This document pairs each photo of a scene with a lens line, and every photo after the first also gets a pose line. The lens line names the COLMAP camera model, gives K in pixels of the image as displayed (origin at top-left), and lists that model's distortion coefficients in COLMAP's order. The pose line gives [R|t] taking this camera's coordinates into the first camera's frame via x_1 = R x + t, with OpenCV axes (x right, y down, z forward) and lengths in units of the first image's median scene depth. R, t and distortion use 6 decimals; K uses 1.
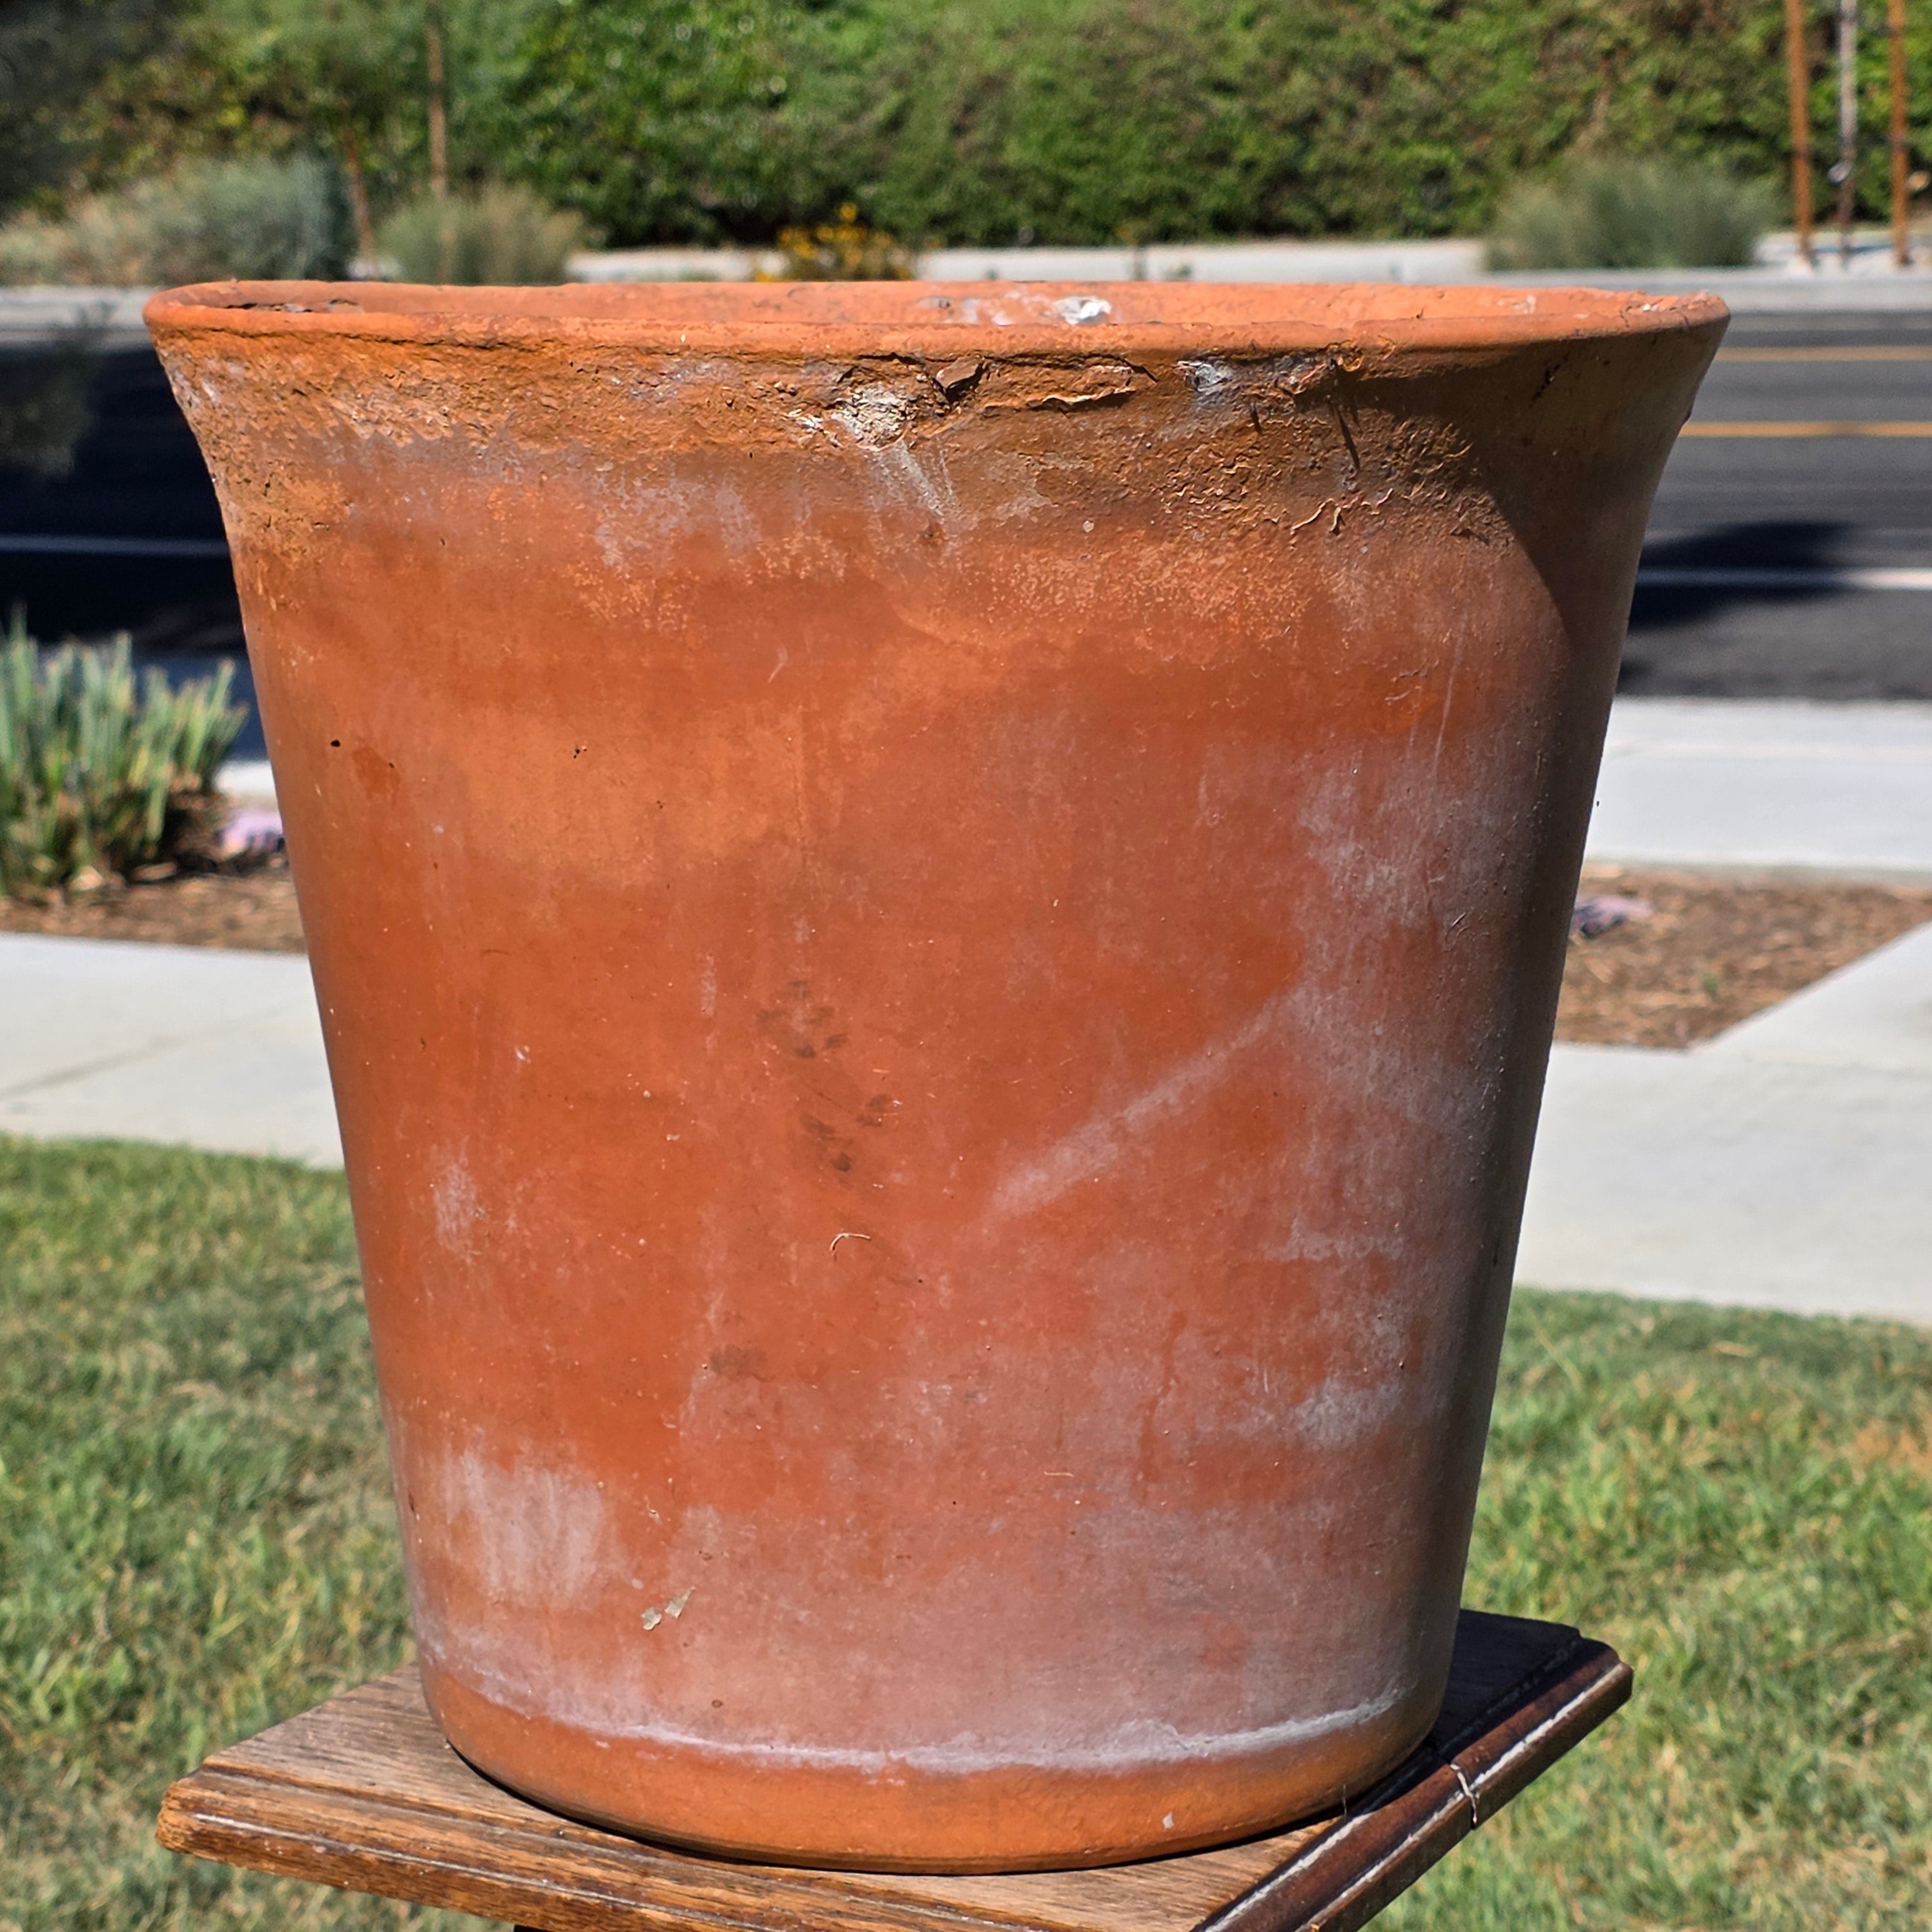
lens RADIAL K [[4633.3, 0, 900.3], [0, 4633.3, 935.2], [0, 0, 1]] dist [0.216746, -1.202054]
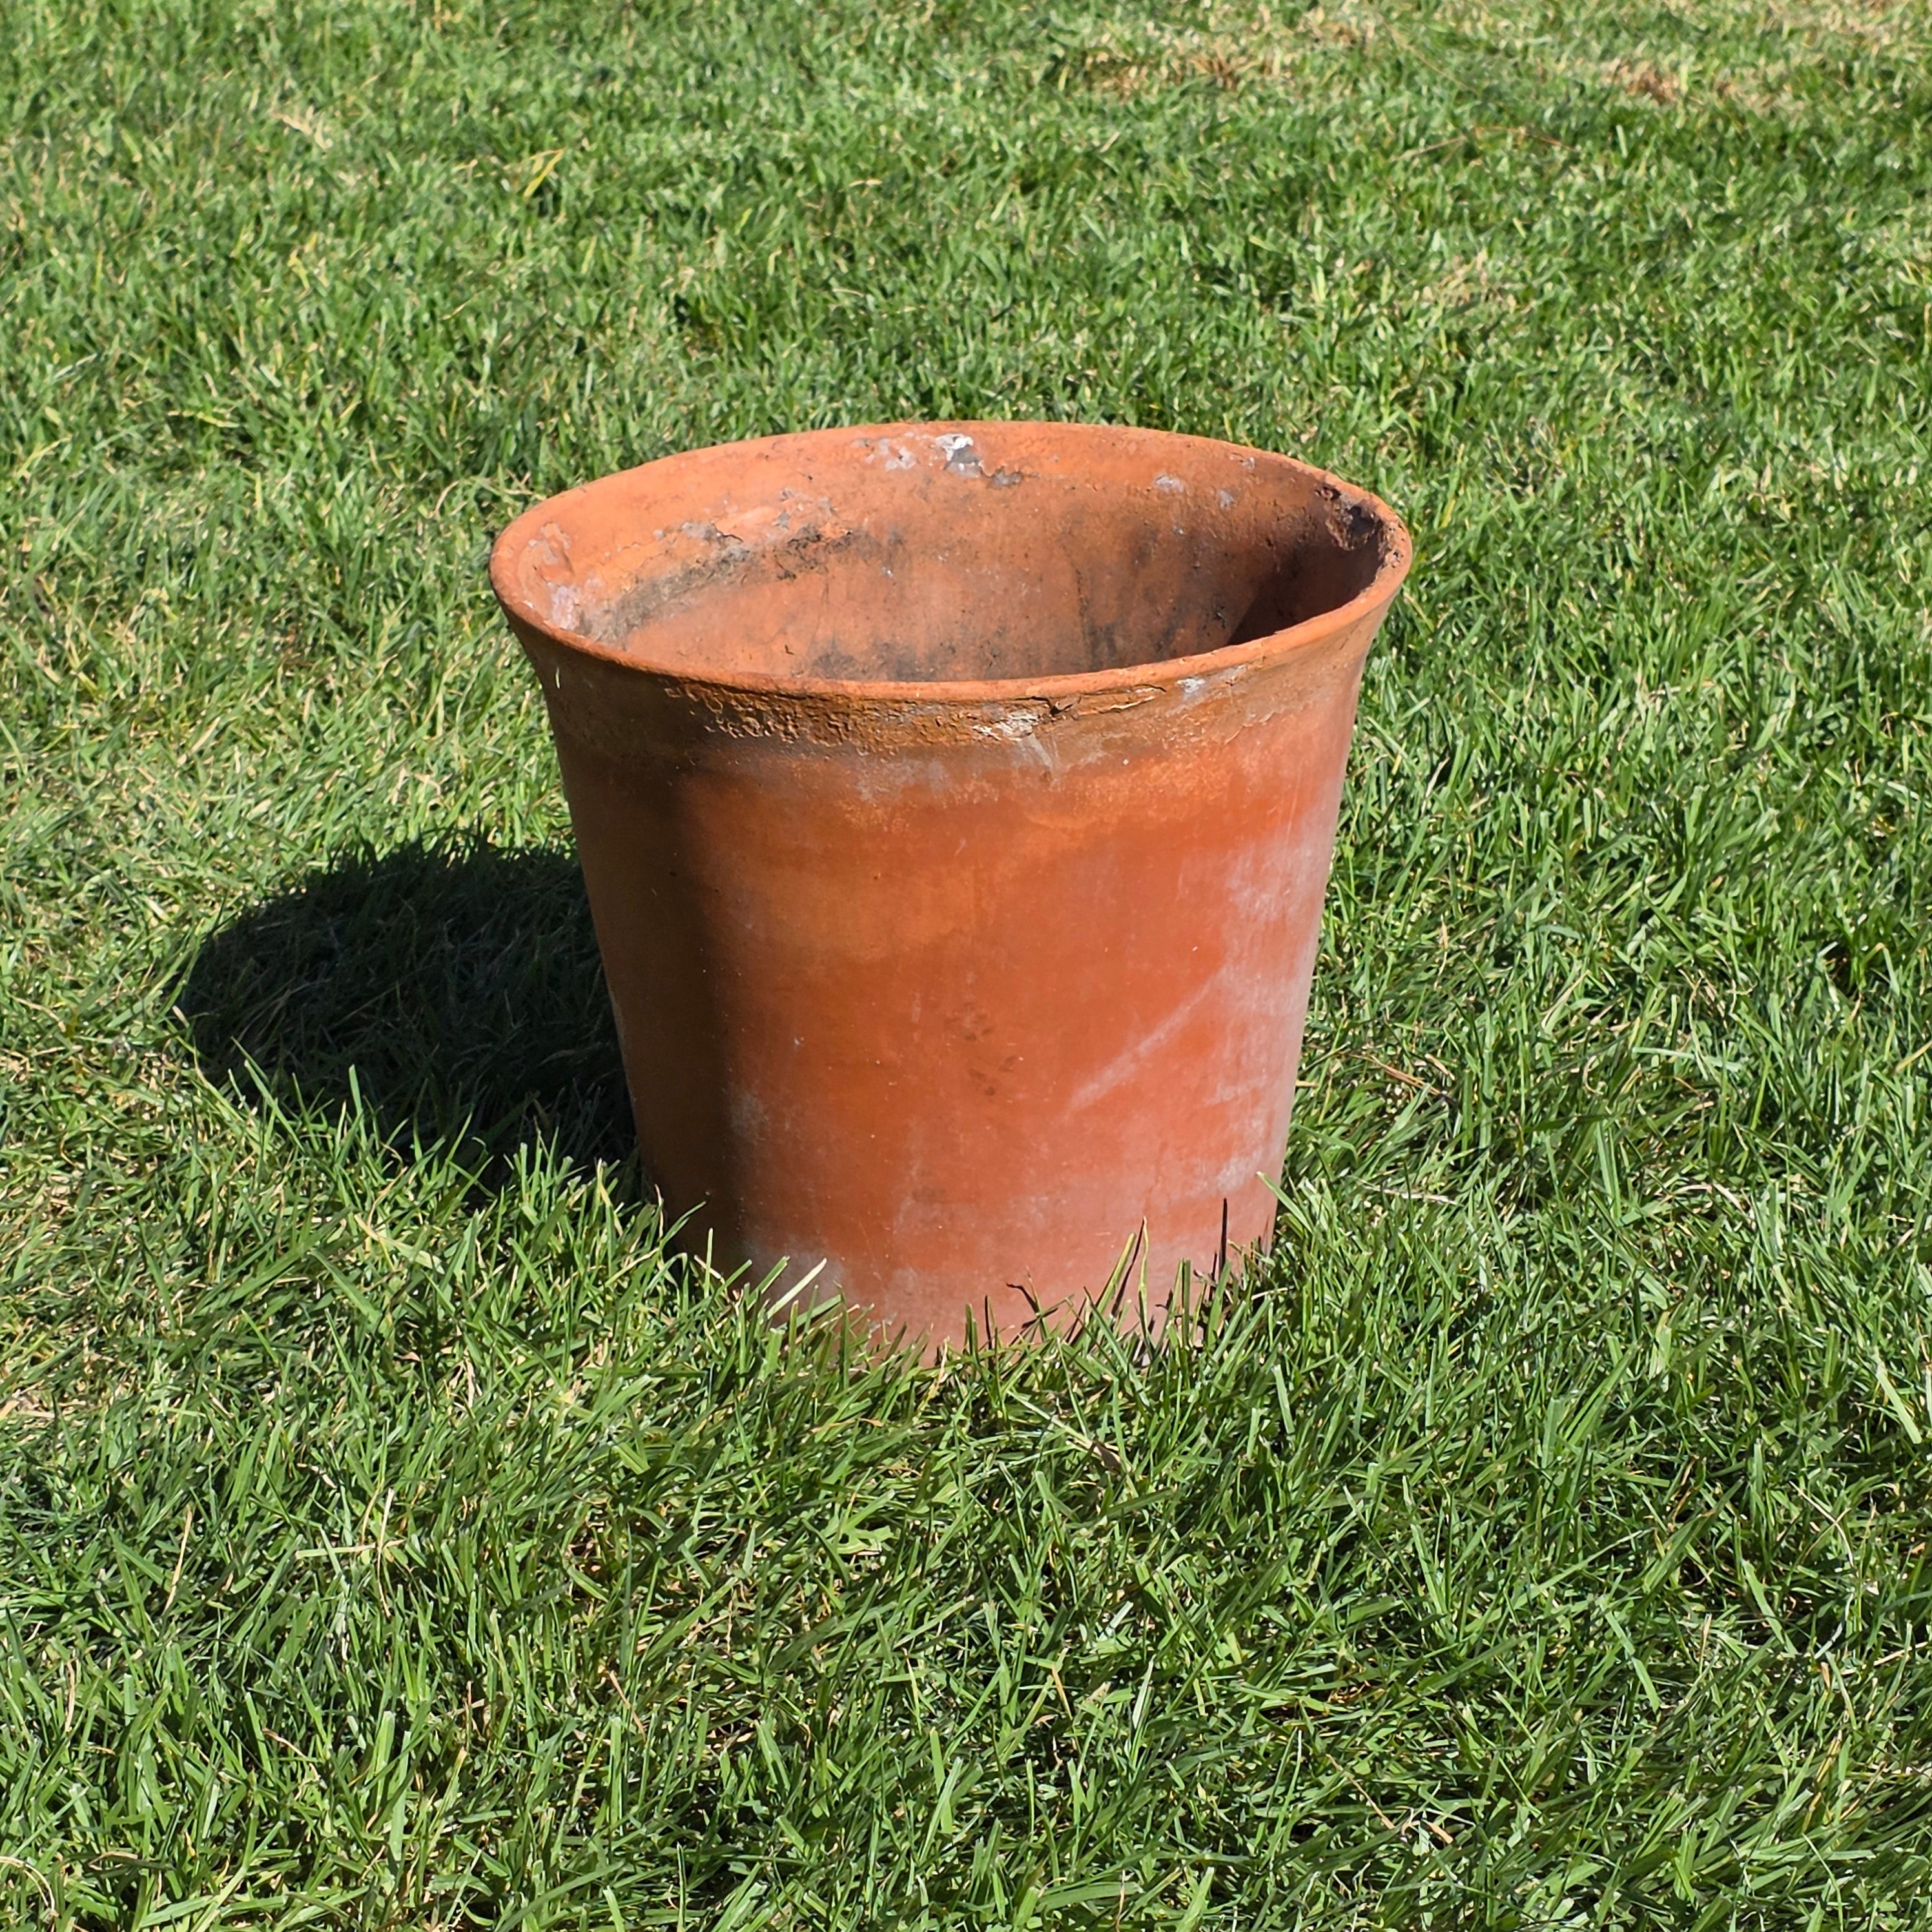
lens RADIAL K [[4624.3, 0, 912.7], [0, 4624.3, 908.6], [0, 0, 1]] dist [0.257208, -1.546579]
pose [[0.978249, -0.099033, 0.182266, -0.367691], [0.060203, 0.976402, 0.207402, -0.401020], [-0.198505, -0.191918, 0.961126, -0.726551]]
